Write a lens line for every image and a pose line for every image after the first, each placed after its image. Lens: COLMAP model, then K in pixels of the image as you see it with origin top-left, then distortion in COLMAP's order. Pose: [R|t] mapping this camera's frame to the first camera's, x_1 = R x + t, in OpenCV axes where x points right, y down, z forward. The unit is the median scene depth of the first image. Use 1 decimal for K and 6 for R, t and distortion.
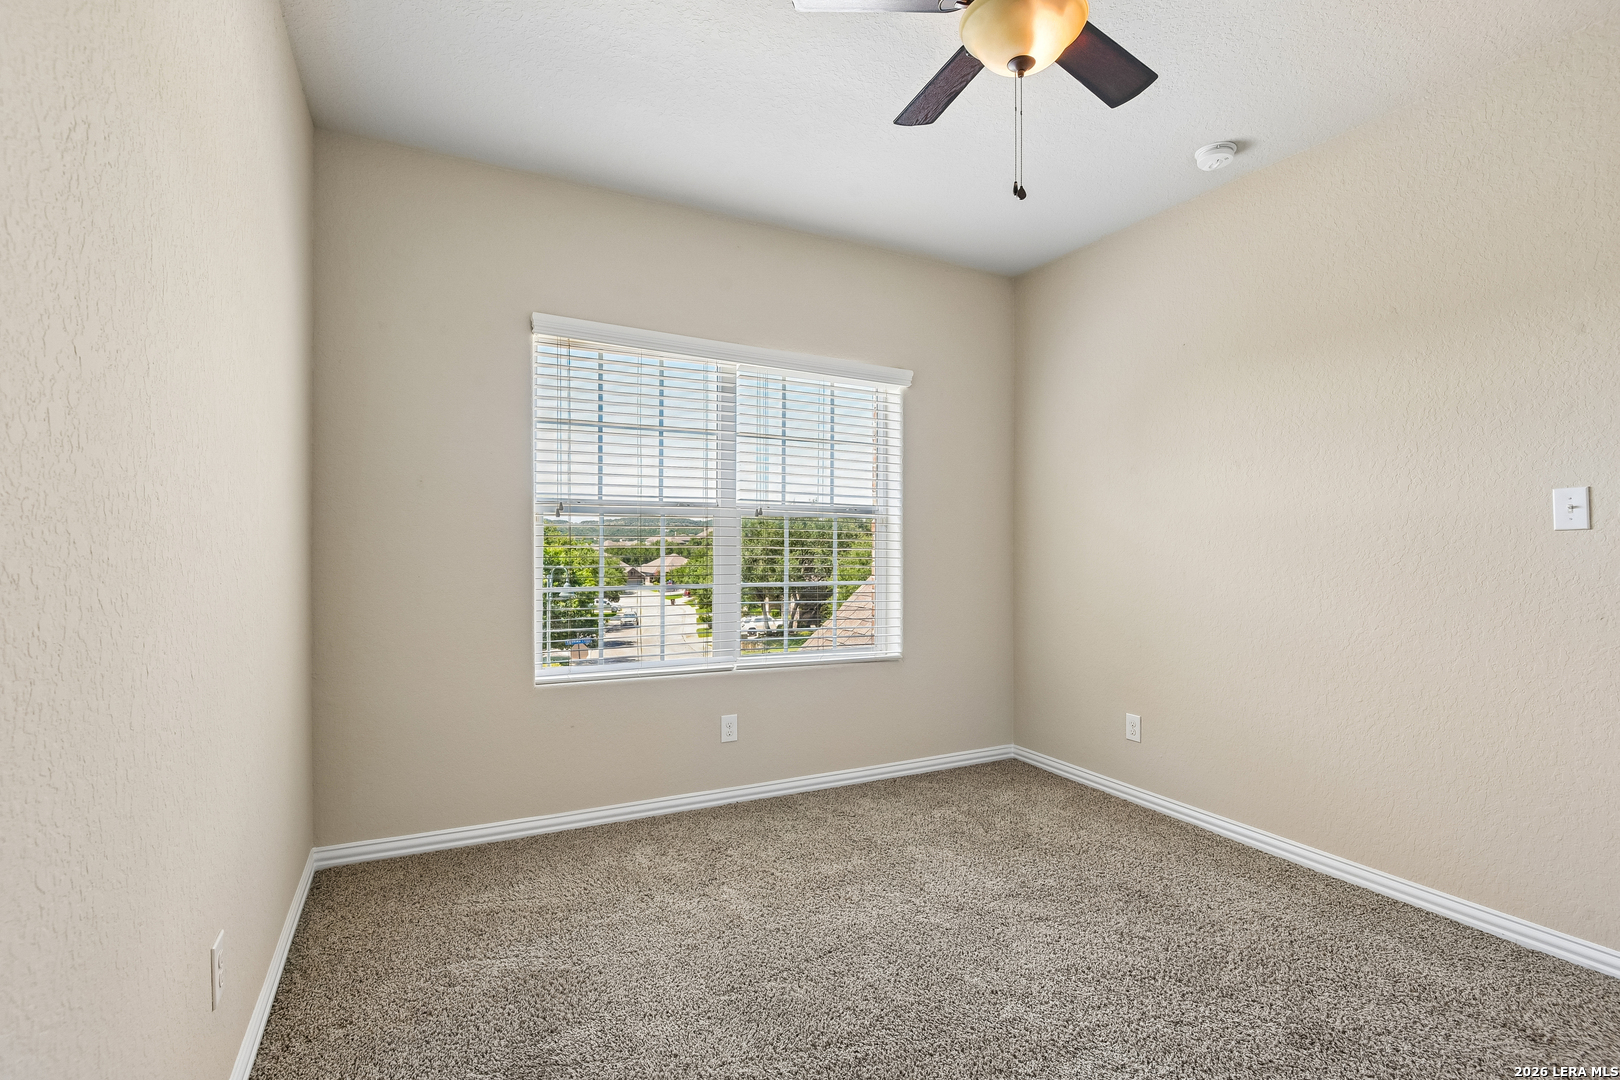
lens RADIAL K [[752.5, 0, 798.6], [0, 752.5, 534.2], [0, 0, 1]] dist [-0.003963, -0.008960]
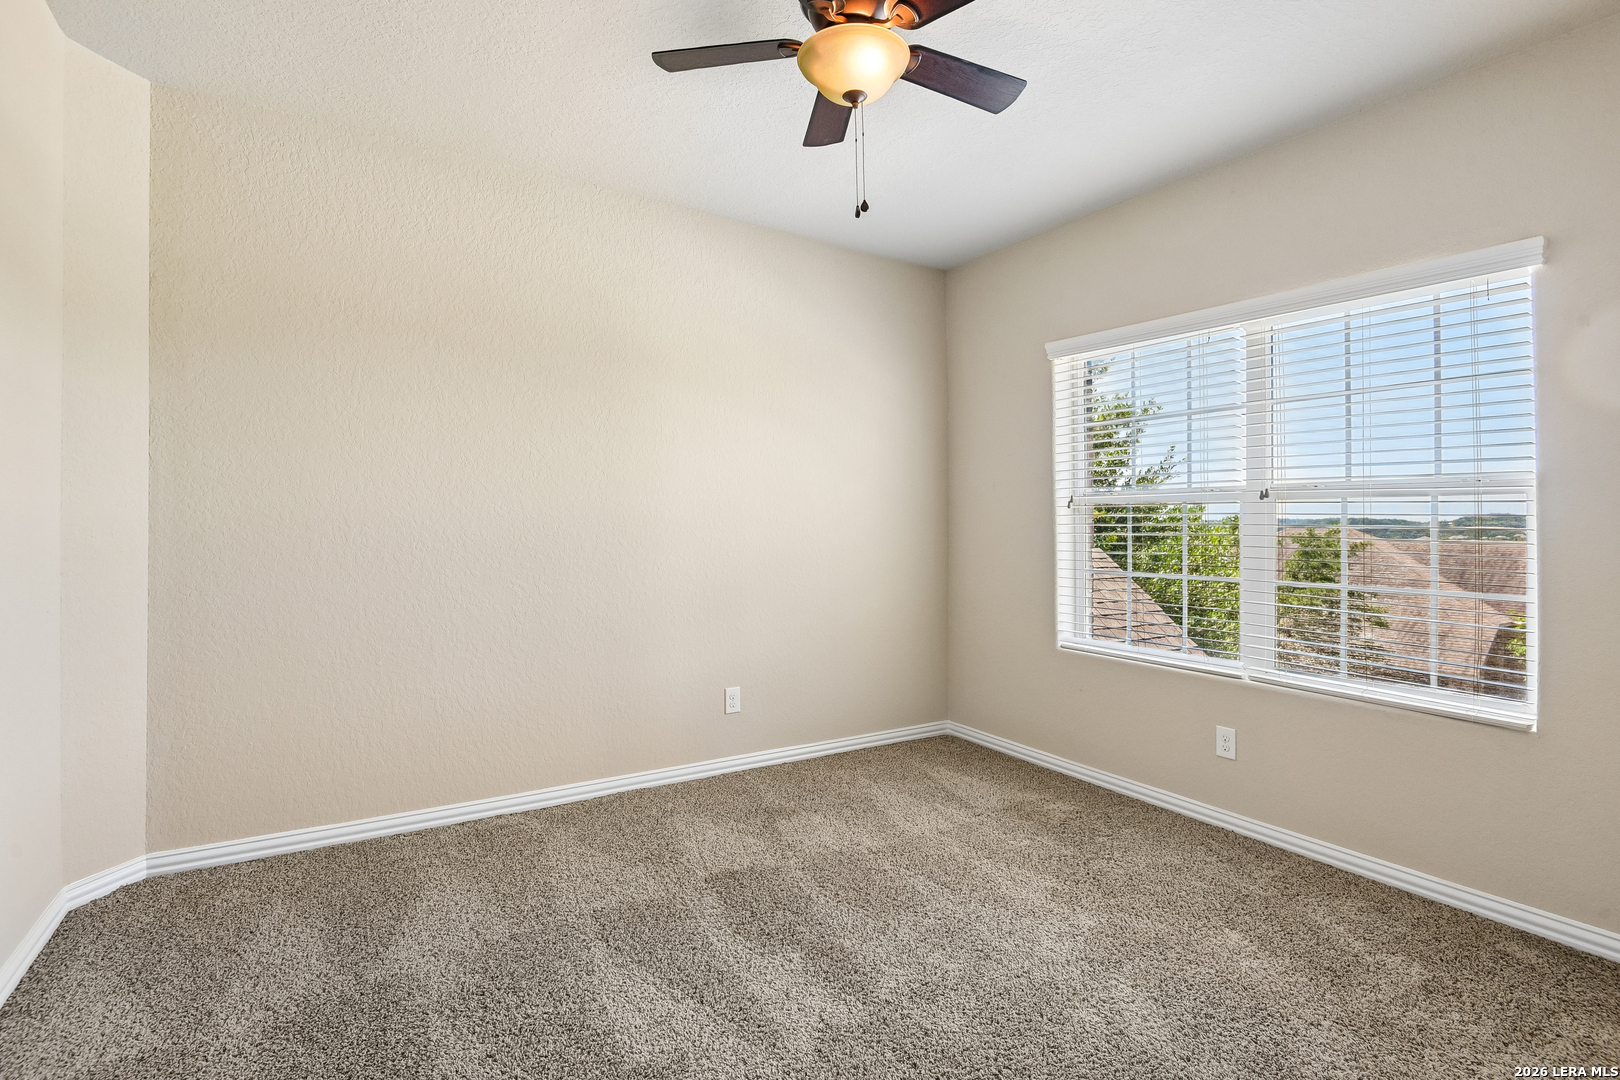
lens RADIAL K [[752.5, 0, 798.6], [0, 752.5, 534.2], [0, 0, 1]] dist [-0.003963, -0.008960]
pose [[0.098816, 0.008187, -0.995072, 0.851289], [-0.000357, 0.999966, 0.008192, 0.008789], [0.995106, -0.000455, 0.098816, 0.488174]]
